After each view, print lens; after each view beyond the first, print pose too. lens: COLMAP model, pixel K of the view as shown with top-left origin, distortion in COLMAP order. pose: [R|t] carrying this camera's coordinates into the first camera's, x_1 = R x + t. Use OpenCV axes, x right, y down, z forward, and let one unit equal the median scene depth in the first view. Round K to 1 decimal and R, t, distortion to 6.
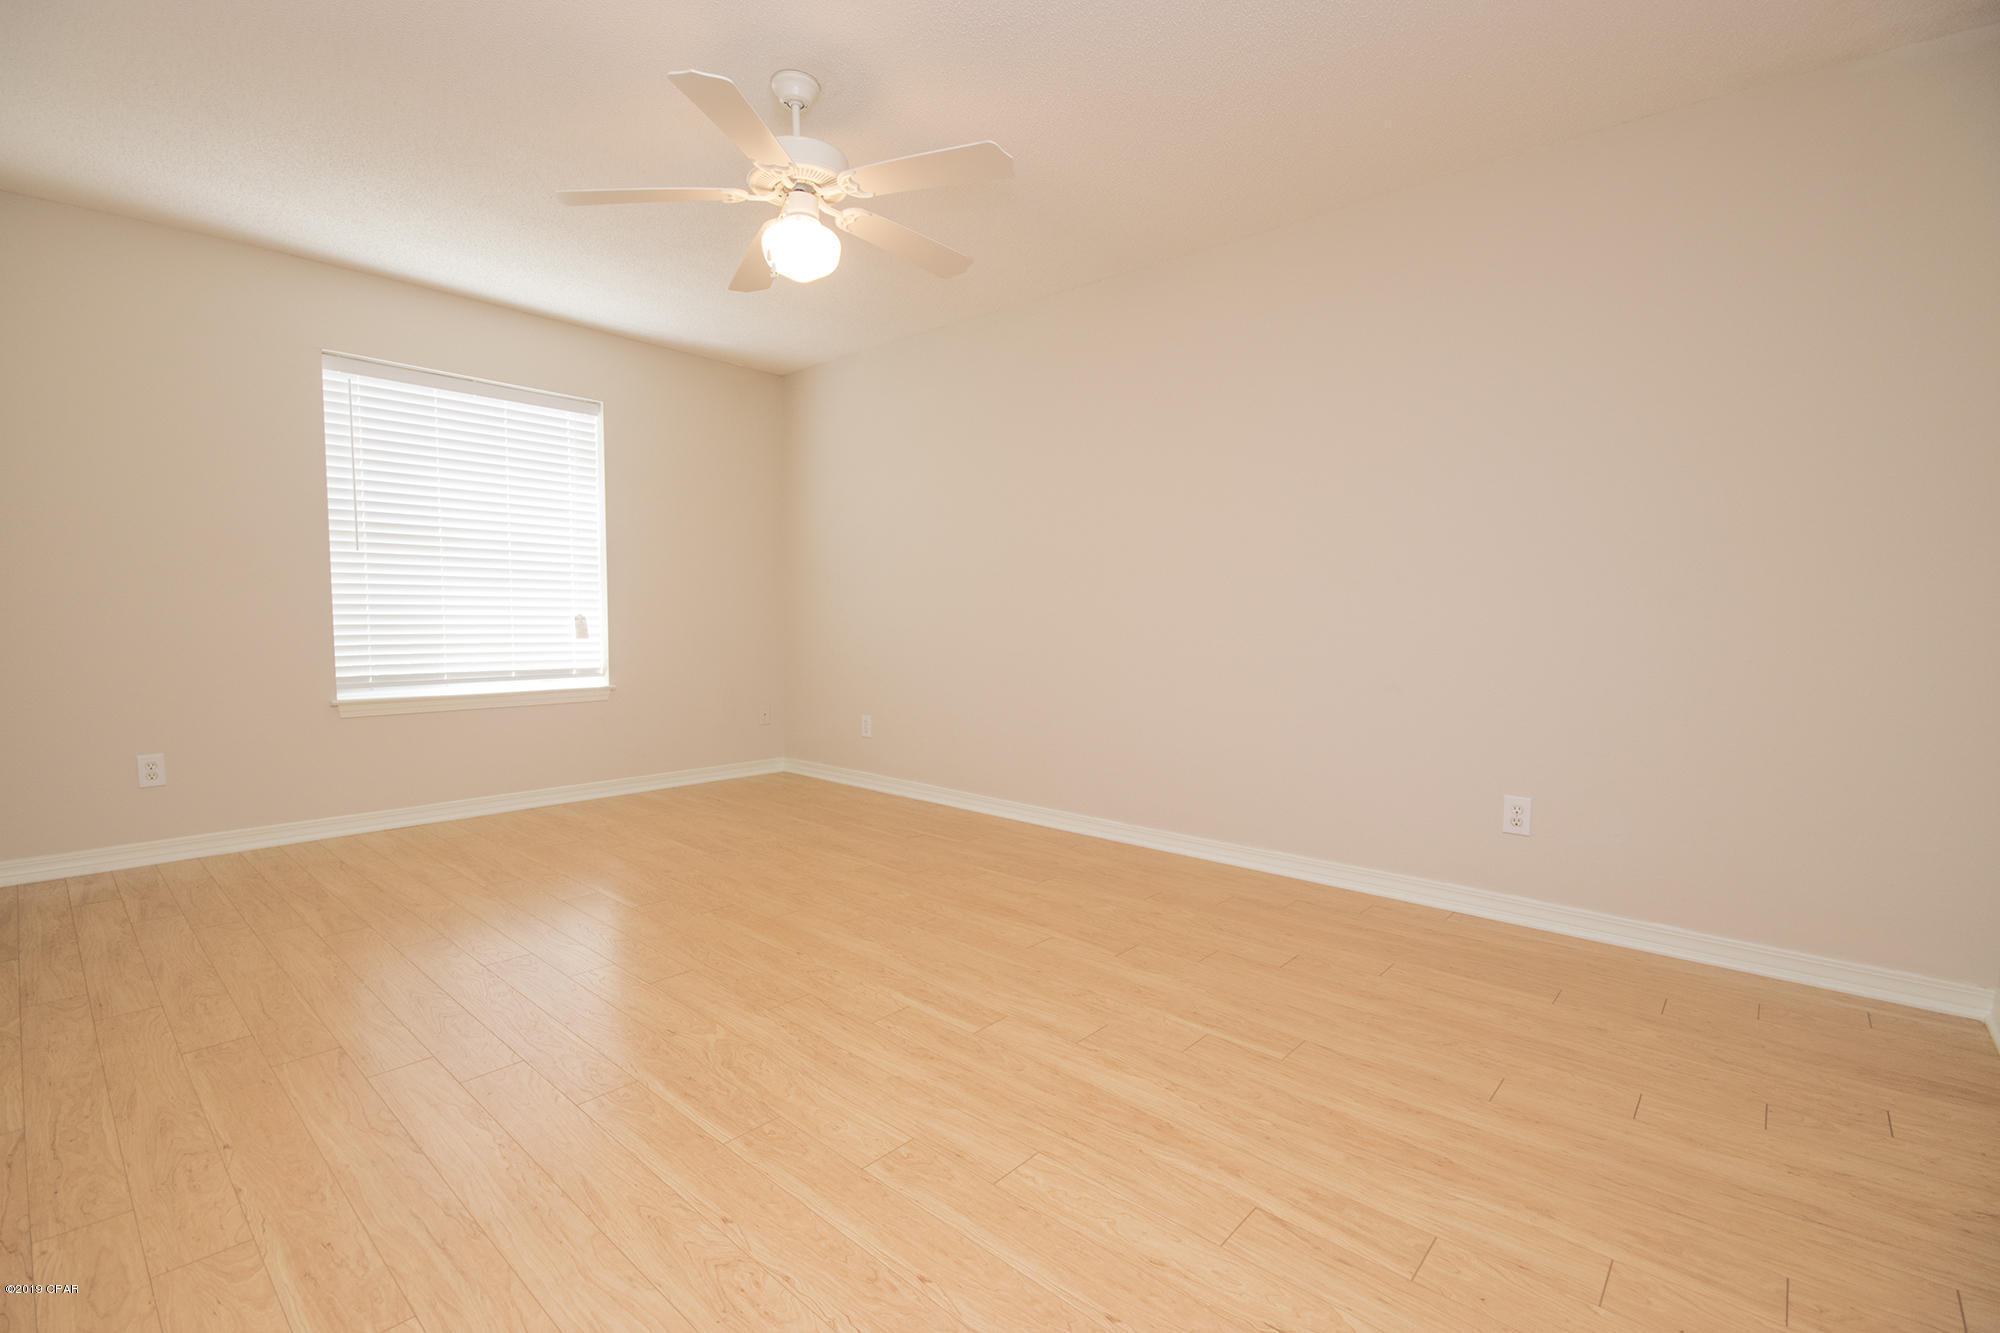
lens RADIAL K [[883.4, 0, 996.8], [0, 883.4, 673.7], [0, 0, 1]] dist [0.014058, -0.014166]
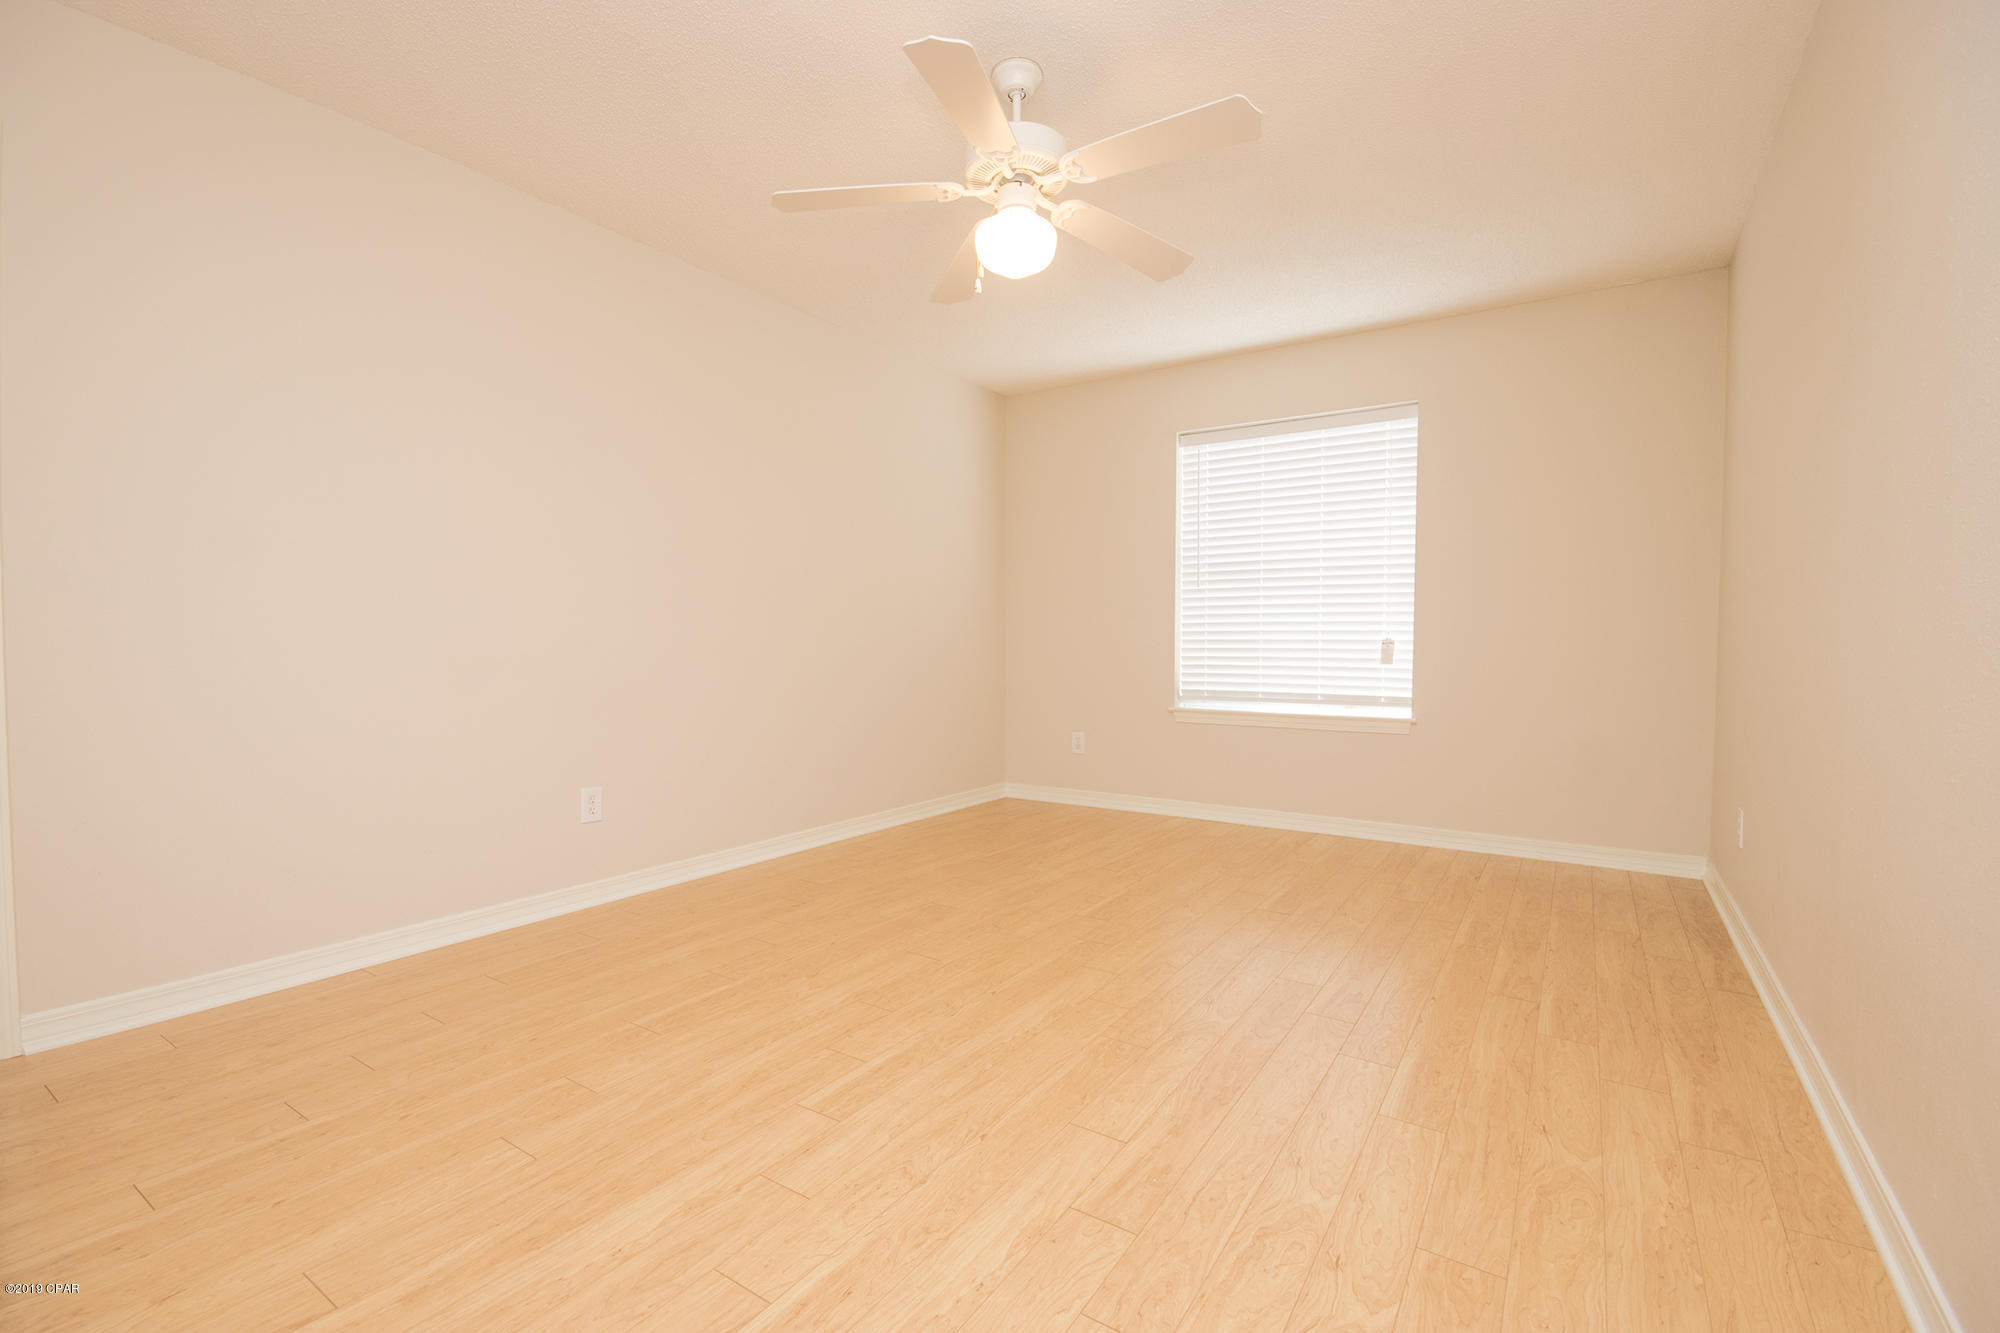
lens RADIAL K [[883.4, 0, 996.8], [0, 883.4, 673.7], [0, 0, 1]] dist [0.014058, -0.014166]
pose [[0.138048, 0.029946, -0.989973, 0.466717], [-0.065433, 0.997635, 0.021054, -0.027822], [0.988262, 0.061870, 0.139681, 0.569270]]
